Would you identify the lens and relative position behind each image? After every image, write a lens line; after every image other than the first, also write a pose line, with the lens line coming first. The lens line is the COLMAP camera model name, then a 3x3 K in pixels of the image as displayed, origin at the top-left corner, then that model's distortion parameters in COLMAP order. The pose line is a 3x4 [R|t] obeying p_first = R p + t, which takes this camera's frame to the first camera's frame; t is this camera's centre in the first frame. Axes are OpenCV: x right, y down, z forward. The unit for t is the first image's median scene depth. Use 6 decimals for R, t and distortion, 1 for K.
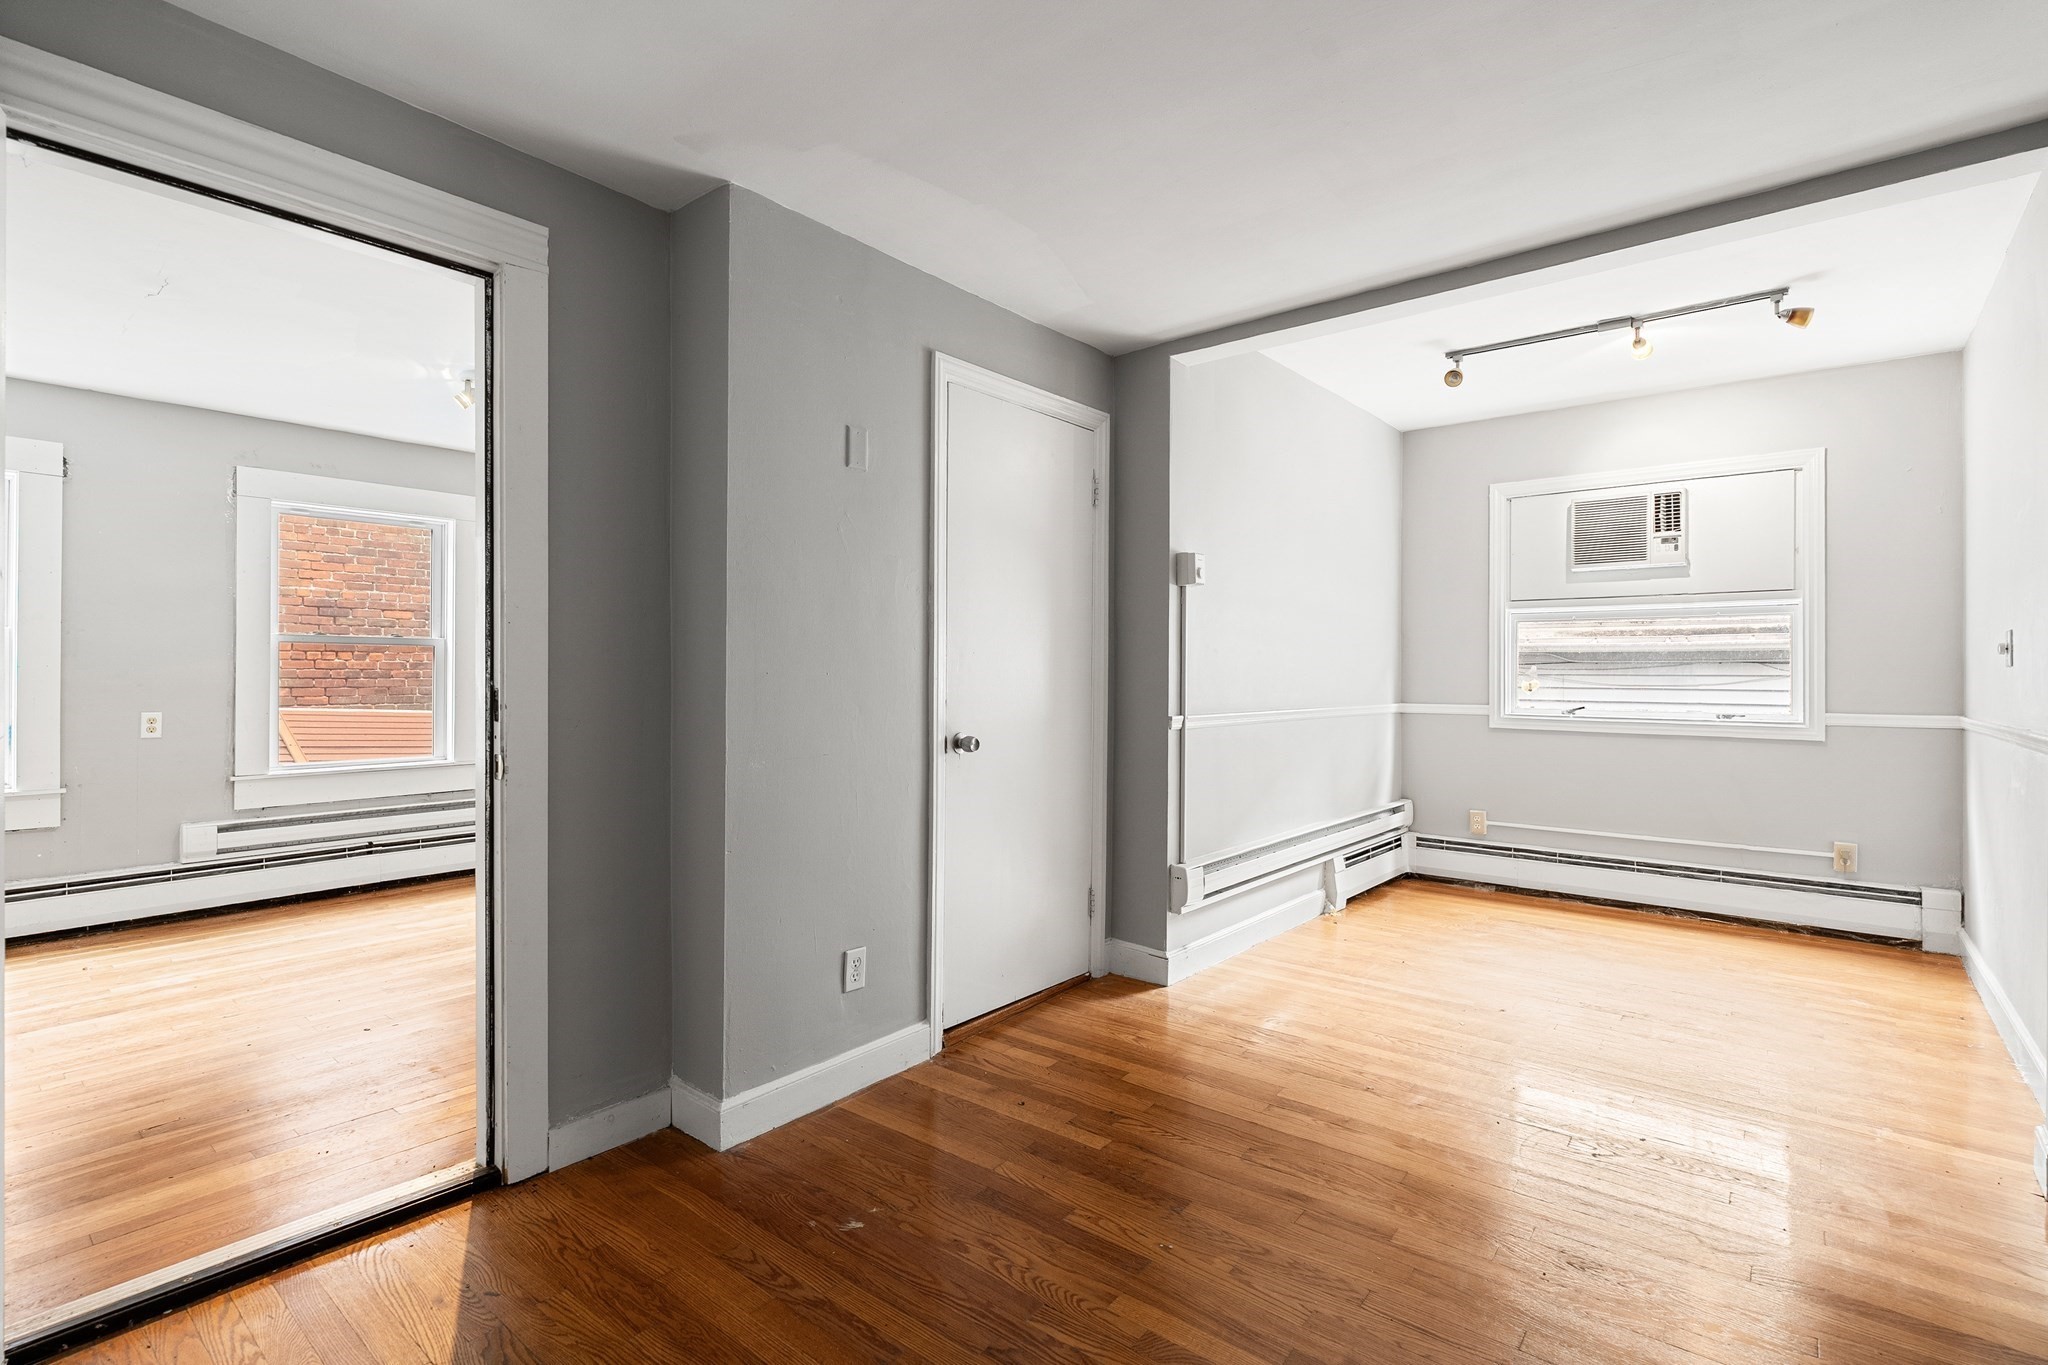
lens RADIAL K [[936.9, 0, 1023.8], [0, 936.9, 678.4], [0, 0, 1]] dist [-0.004157, 0.000690]
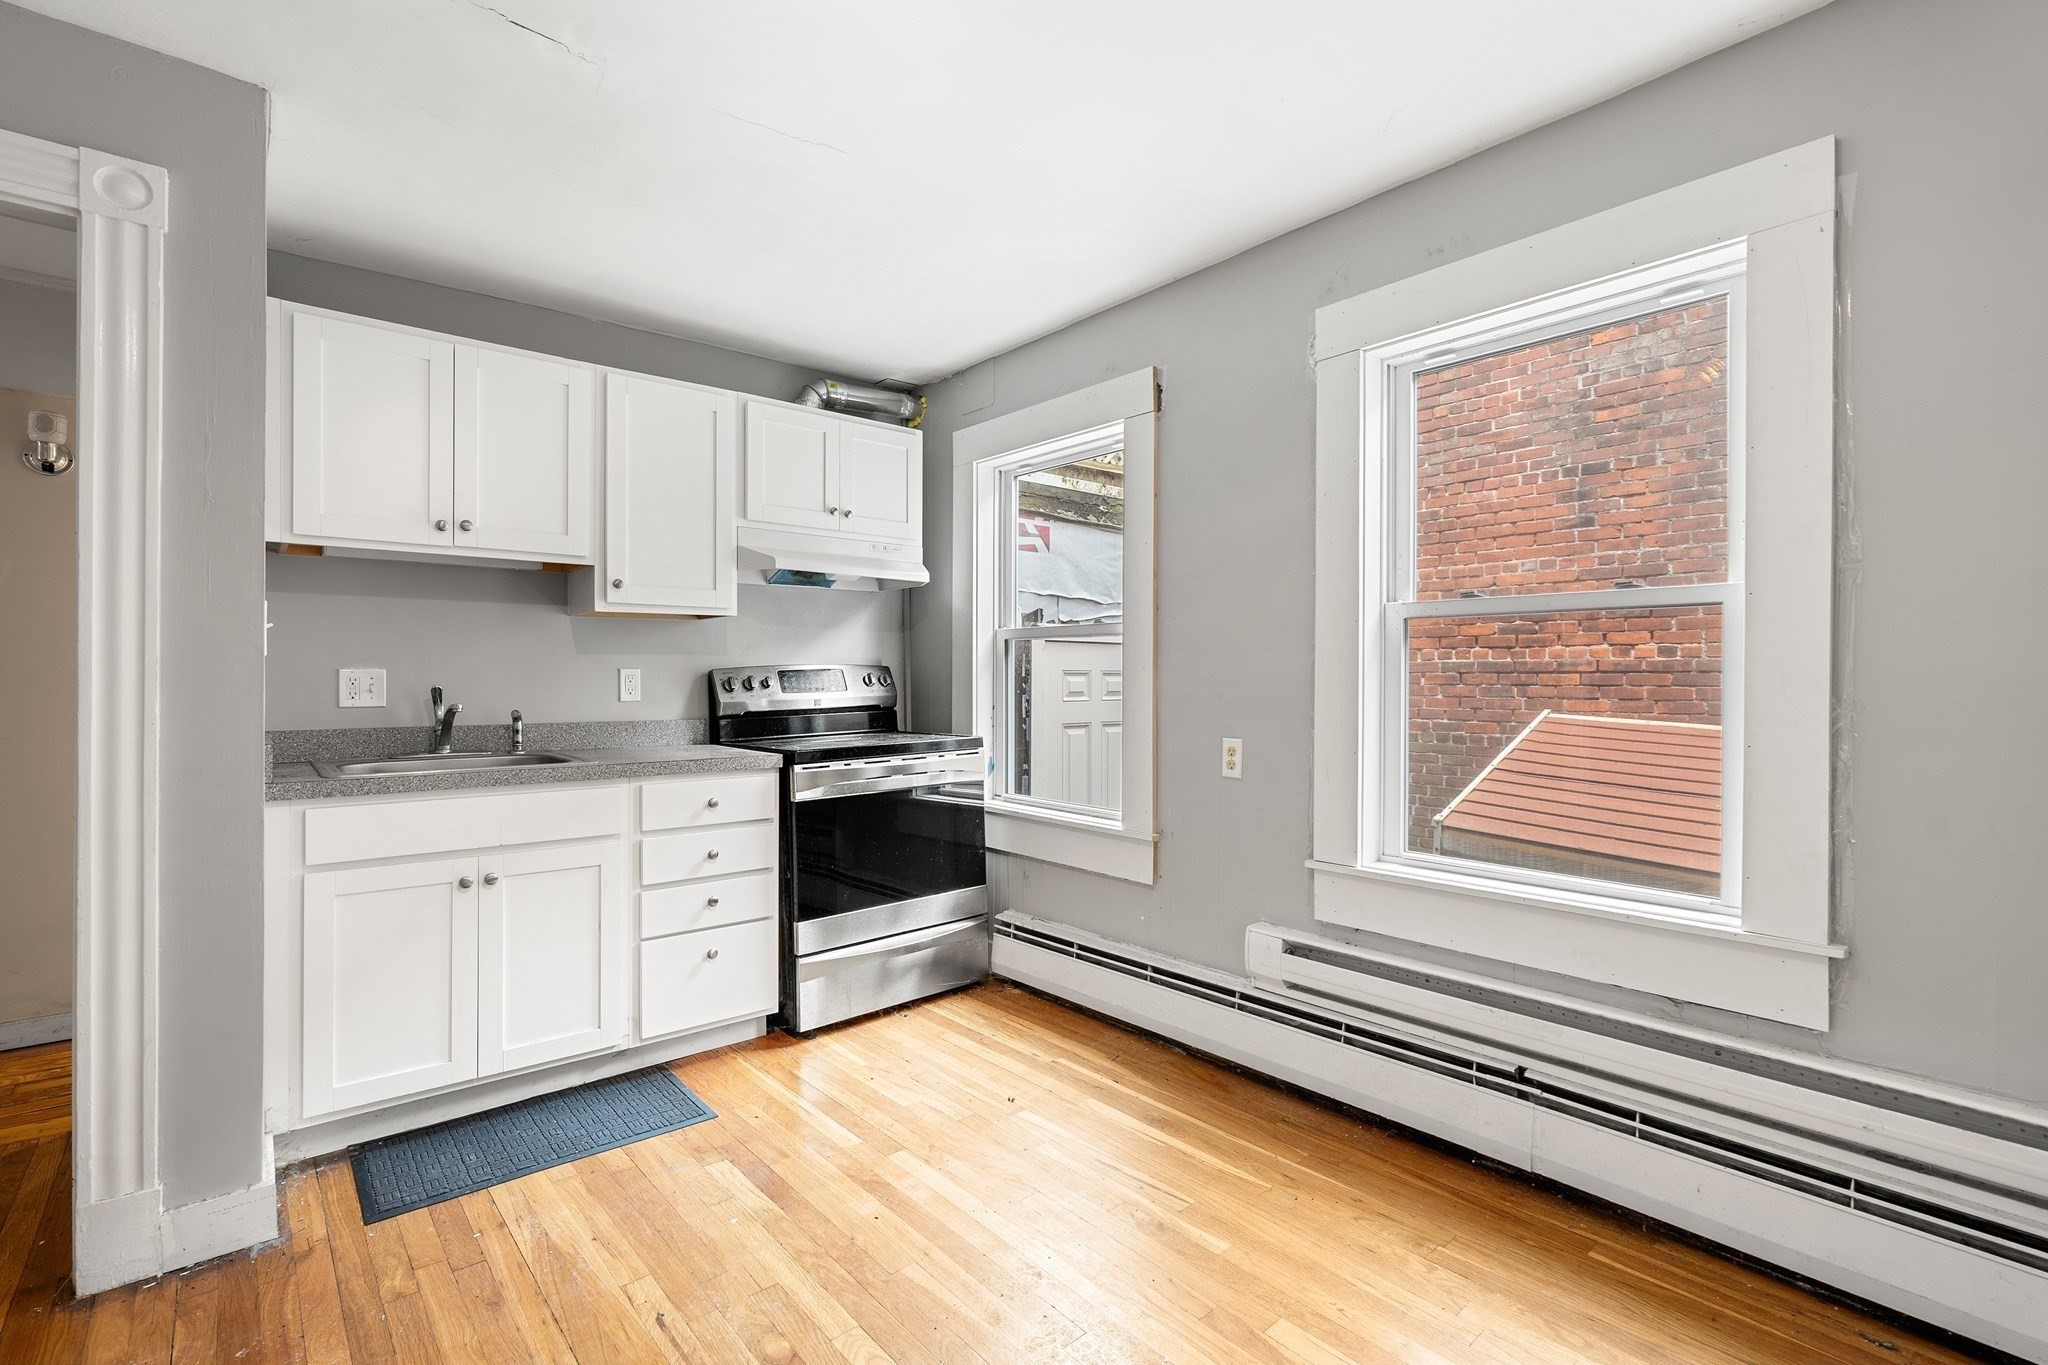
lens RADIAL K [[936.9, 0, 1022.4], [0, 936.9, 675.0], [0, 0, 1]] dist [-0.004157, 0.000690]
pose [[-0.174114, -0.004448, -0.984715, -0.258261], [-0.002130, 0.999989, -0.004140, -0.004586], [0.984723, 0.001377, -0.174122, 0.936191]]
